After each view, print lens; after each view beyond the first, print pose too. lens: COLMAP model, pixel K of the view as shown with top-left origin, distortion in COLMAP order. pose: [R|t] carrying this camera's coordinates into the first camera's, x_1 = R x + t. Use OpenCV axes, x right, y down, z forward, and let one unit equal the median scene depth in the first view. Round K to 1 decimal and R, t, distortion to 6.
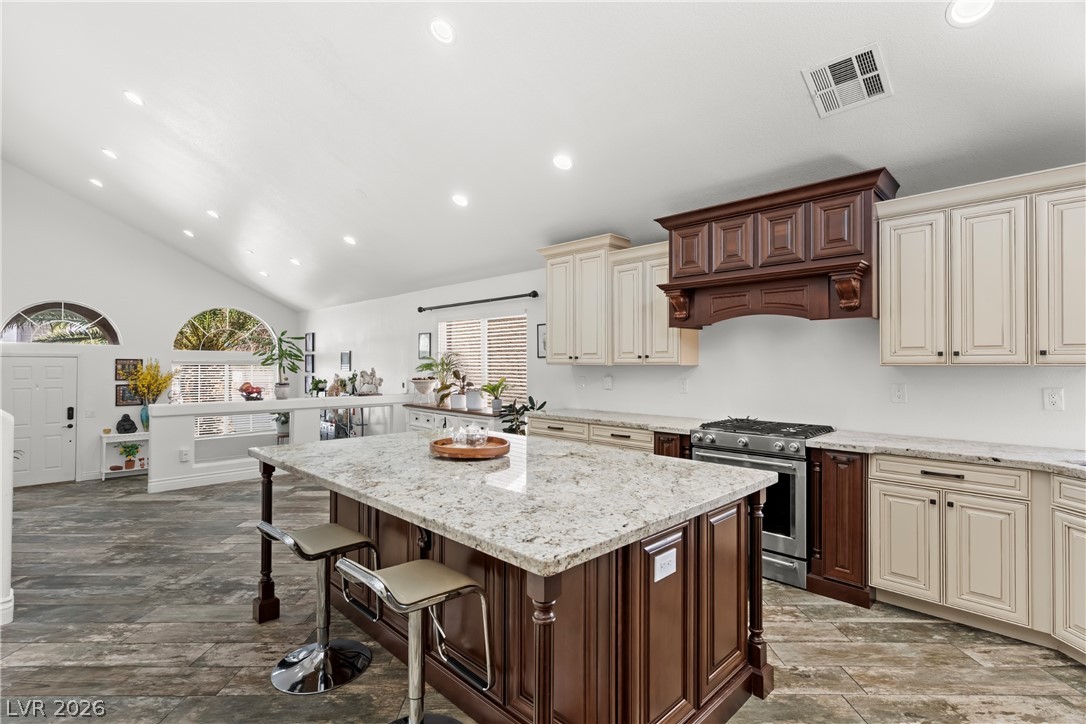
lens RADIAL K [[513.5, 0, 543.6], [0, 513.5, 359.0], [0, 0, 1]] dist [0.001612, 0.000880]
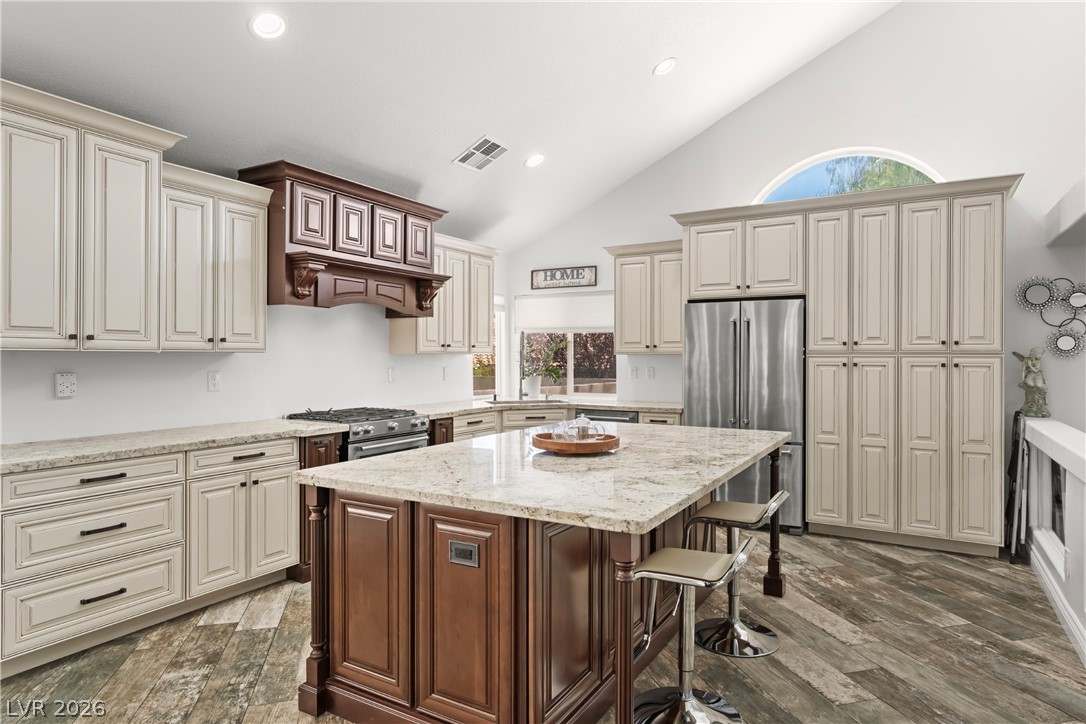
lens RADIAL K [[632.7, 0, 544.2], [0, 632.7, 358.4], [0, 0, 1]] dist [0.000582, 0.003277]
pose [[-0.246845, -0.007118, 0.969029, -1.008510], [-0.014198, 0.999892, 0.003728, 0.014663], [-0.968951, -0.012839, -0.246920, 1.100492]]
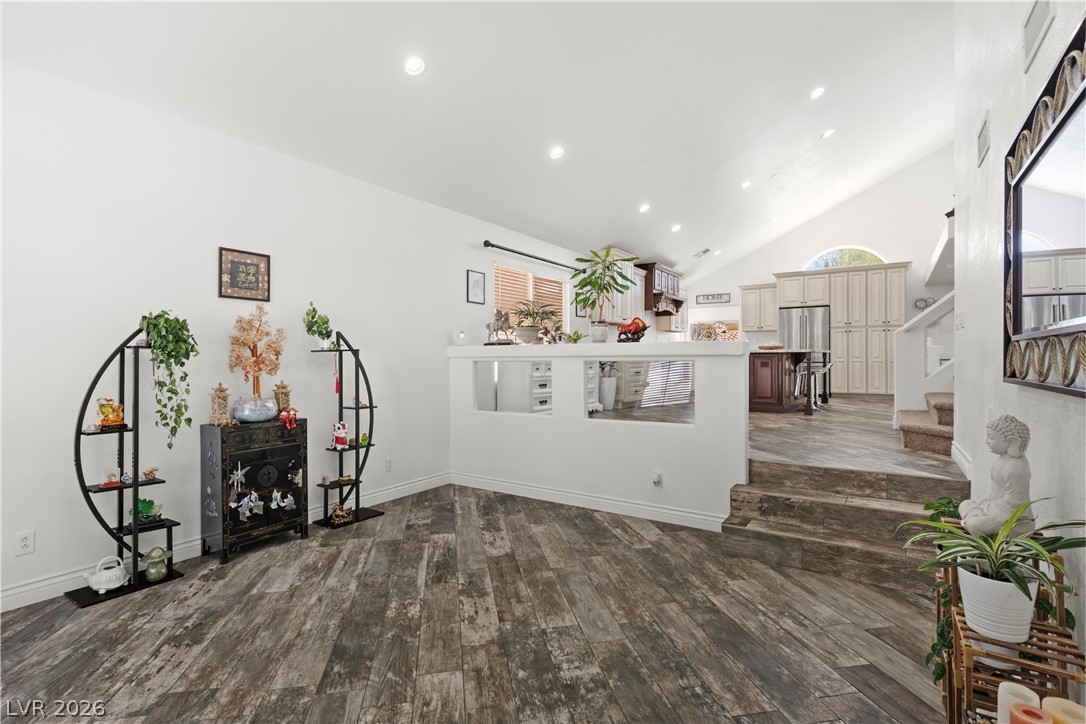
lens RADIAL K [[513.5, 0, 543.6], [0, 513.5, 359.0], [0, 0, 1]] dist [0.001612, 0.000880]
pose [[-0.192236, -0.003790, 0.981341, -2.490382], [-0.009534, 0.999953, 0.001994, 0.204798], [-0.981302, -0.008972, -0.192263, 2.482140]]
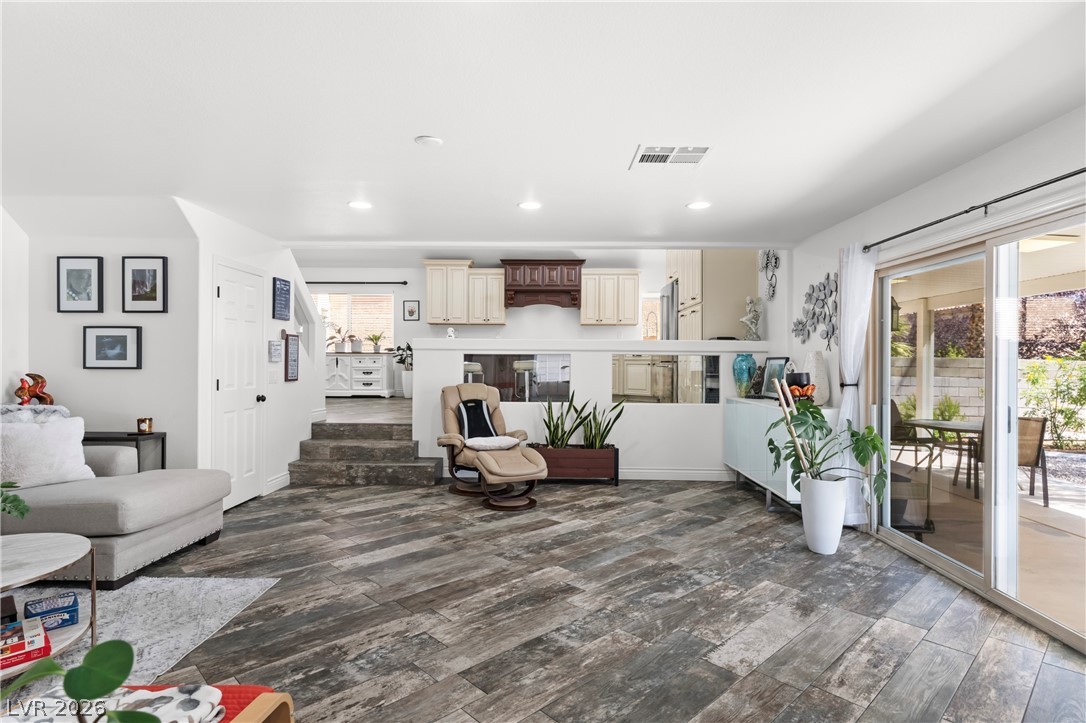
lens RADIAL K [[568.9, 0, 543.0], [0, 568.9, 361.5], [0, 0, 1]] dist [0.000628, 0.000111]
pose [[0.725616, -0.001596, 0.688098, -1.780205], [-0.011131, 0.999839, 0.014057, 0.185975], [-0.688010, -0.017859, 0.725481, -1.246054]]
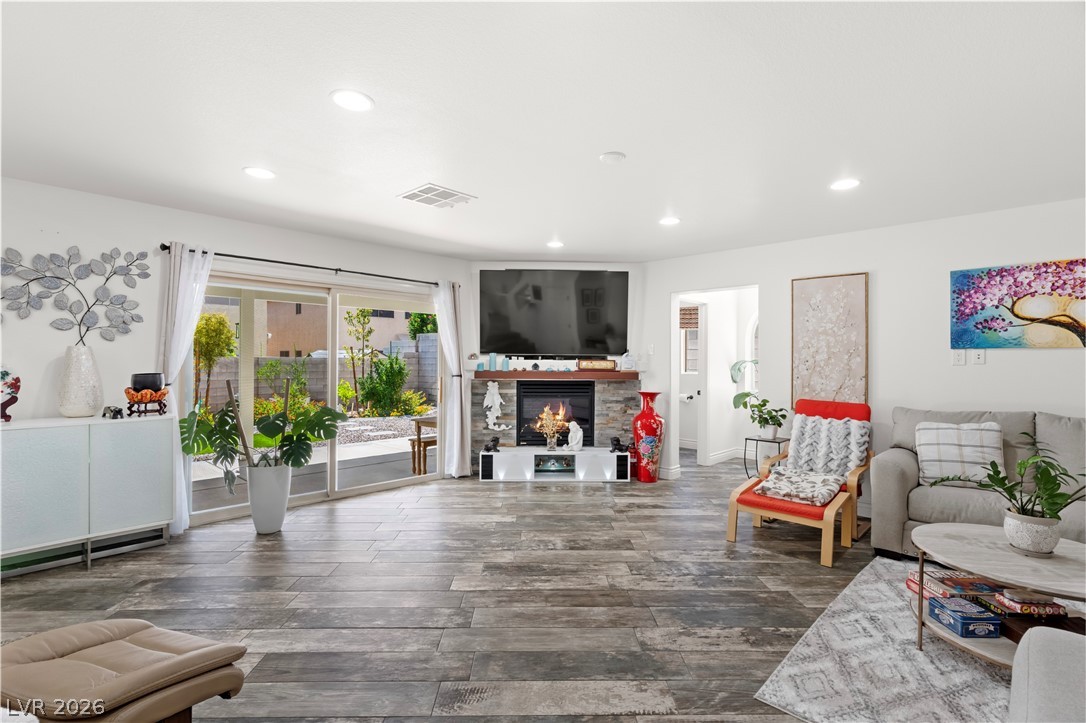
lens RADIAL K [[513.5, 0, 543.6], [0, 513.5, 358.5], [0, 0, 1]] dist [0.001612, 0.000880]
pose [[-0.999860, -0.010944, -0.012630, -1.144046], [-0.010764, 0.999841, -0.014184, 0.201448], [0.012784, -0.014046, -0.999820, 0.460440]]
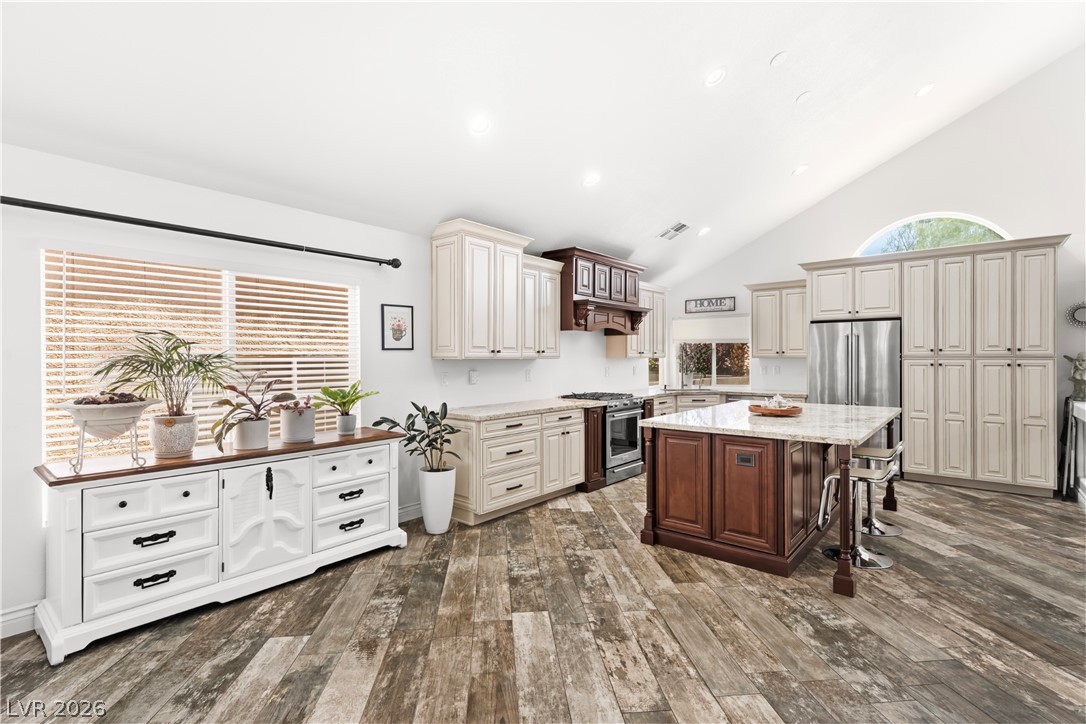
lens RADIAL K [[513.5, 0, 543.6], [0, 513.5, 359.0], [0, 0, 1]] dist [0.001612, 0.000880]
pose [[-0.089207, -0.005968, 0.995995, -1.384415], [-0.009257, 0.999944, 0.005163, 0.008535], [-0.995970, -0.008759, -0.089257, 1.537225]]
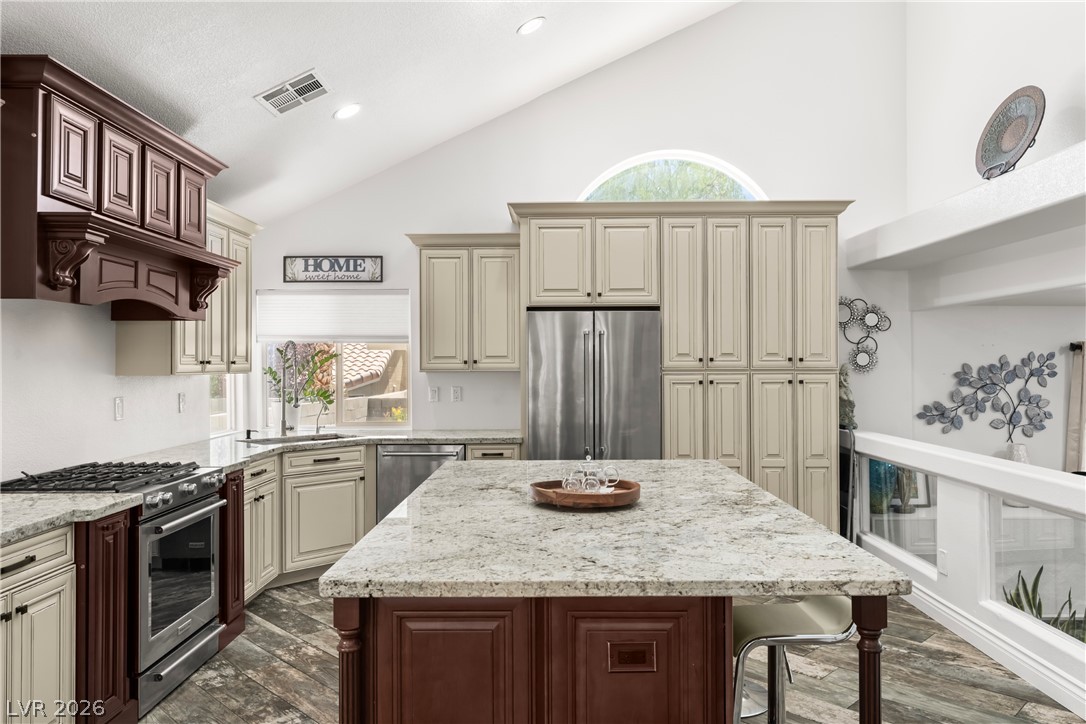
lens RADIAL K [[782.7, 0, 542.8], [0, 782.7, 358.4], [0, 0, 1]] dist [0.005014, 0.002232]
pose [[-0.698076, 0.004795, 0.716008, -0.737943], [-0.006741, 0.999889, -0.013268, -0.002548], [-0.715992, -0.014089, -0.697966, 1.498579]]
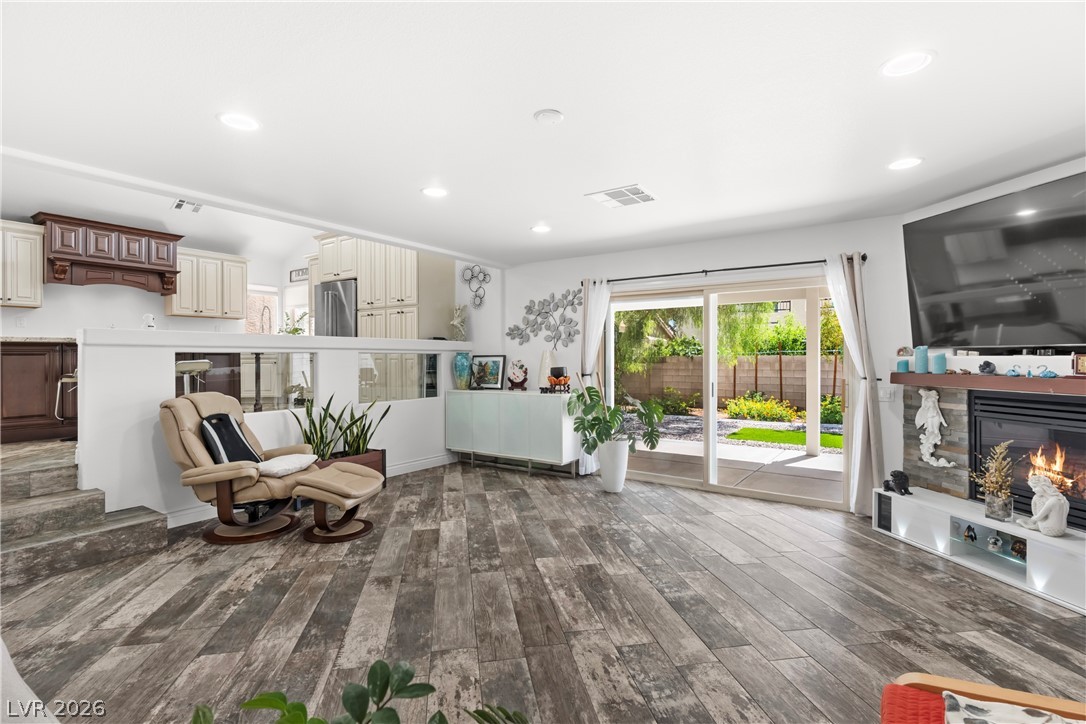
lens RADIAL K [[513.5, 0, 543.6], [0, 513.5, 359.0], [0, 0, 1]] dist [0.001612, 0.000880]
pose [[-0.170674, -0.007082, 0.985302, -2.021378], [-0.010086, 0.999934, 0.005440, 0.191273], [-0.985276, -0.009009, -0.170734, -0.296389]]
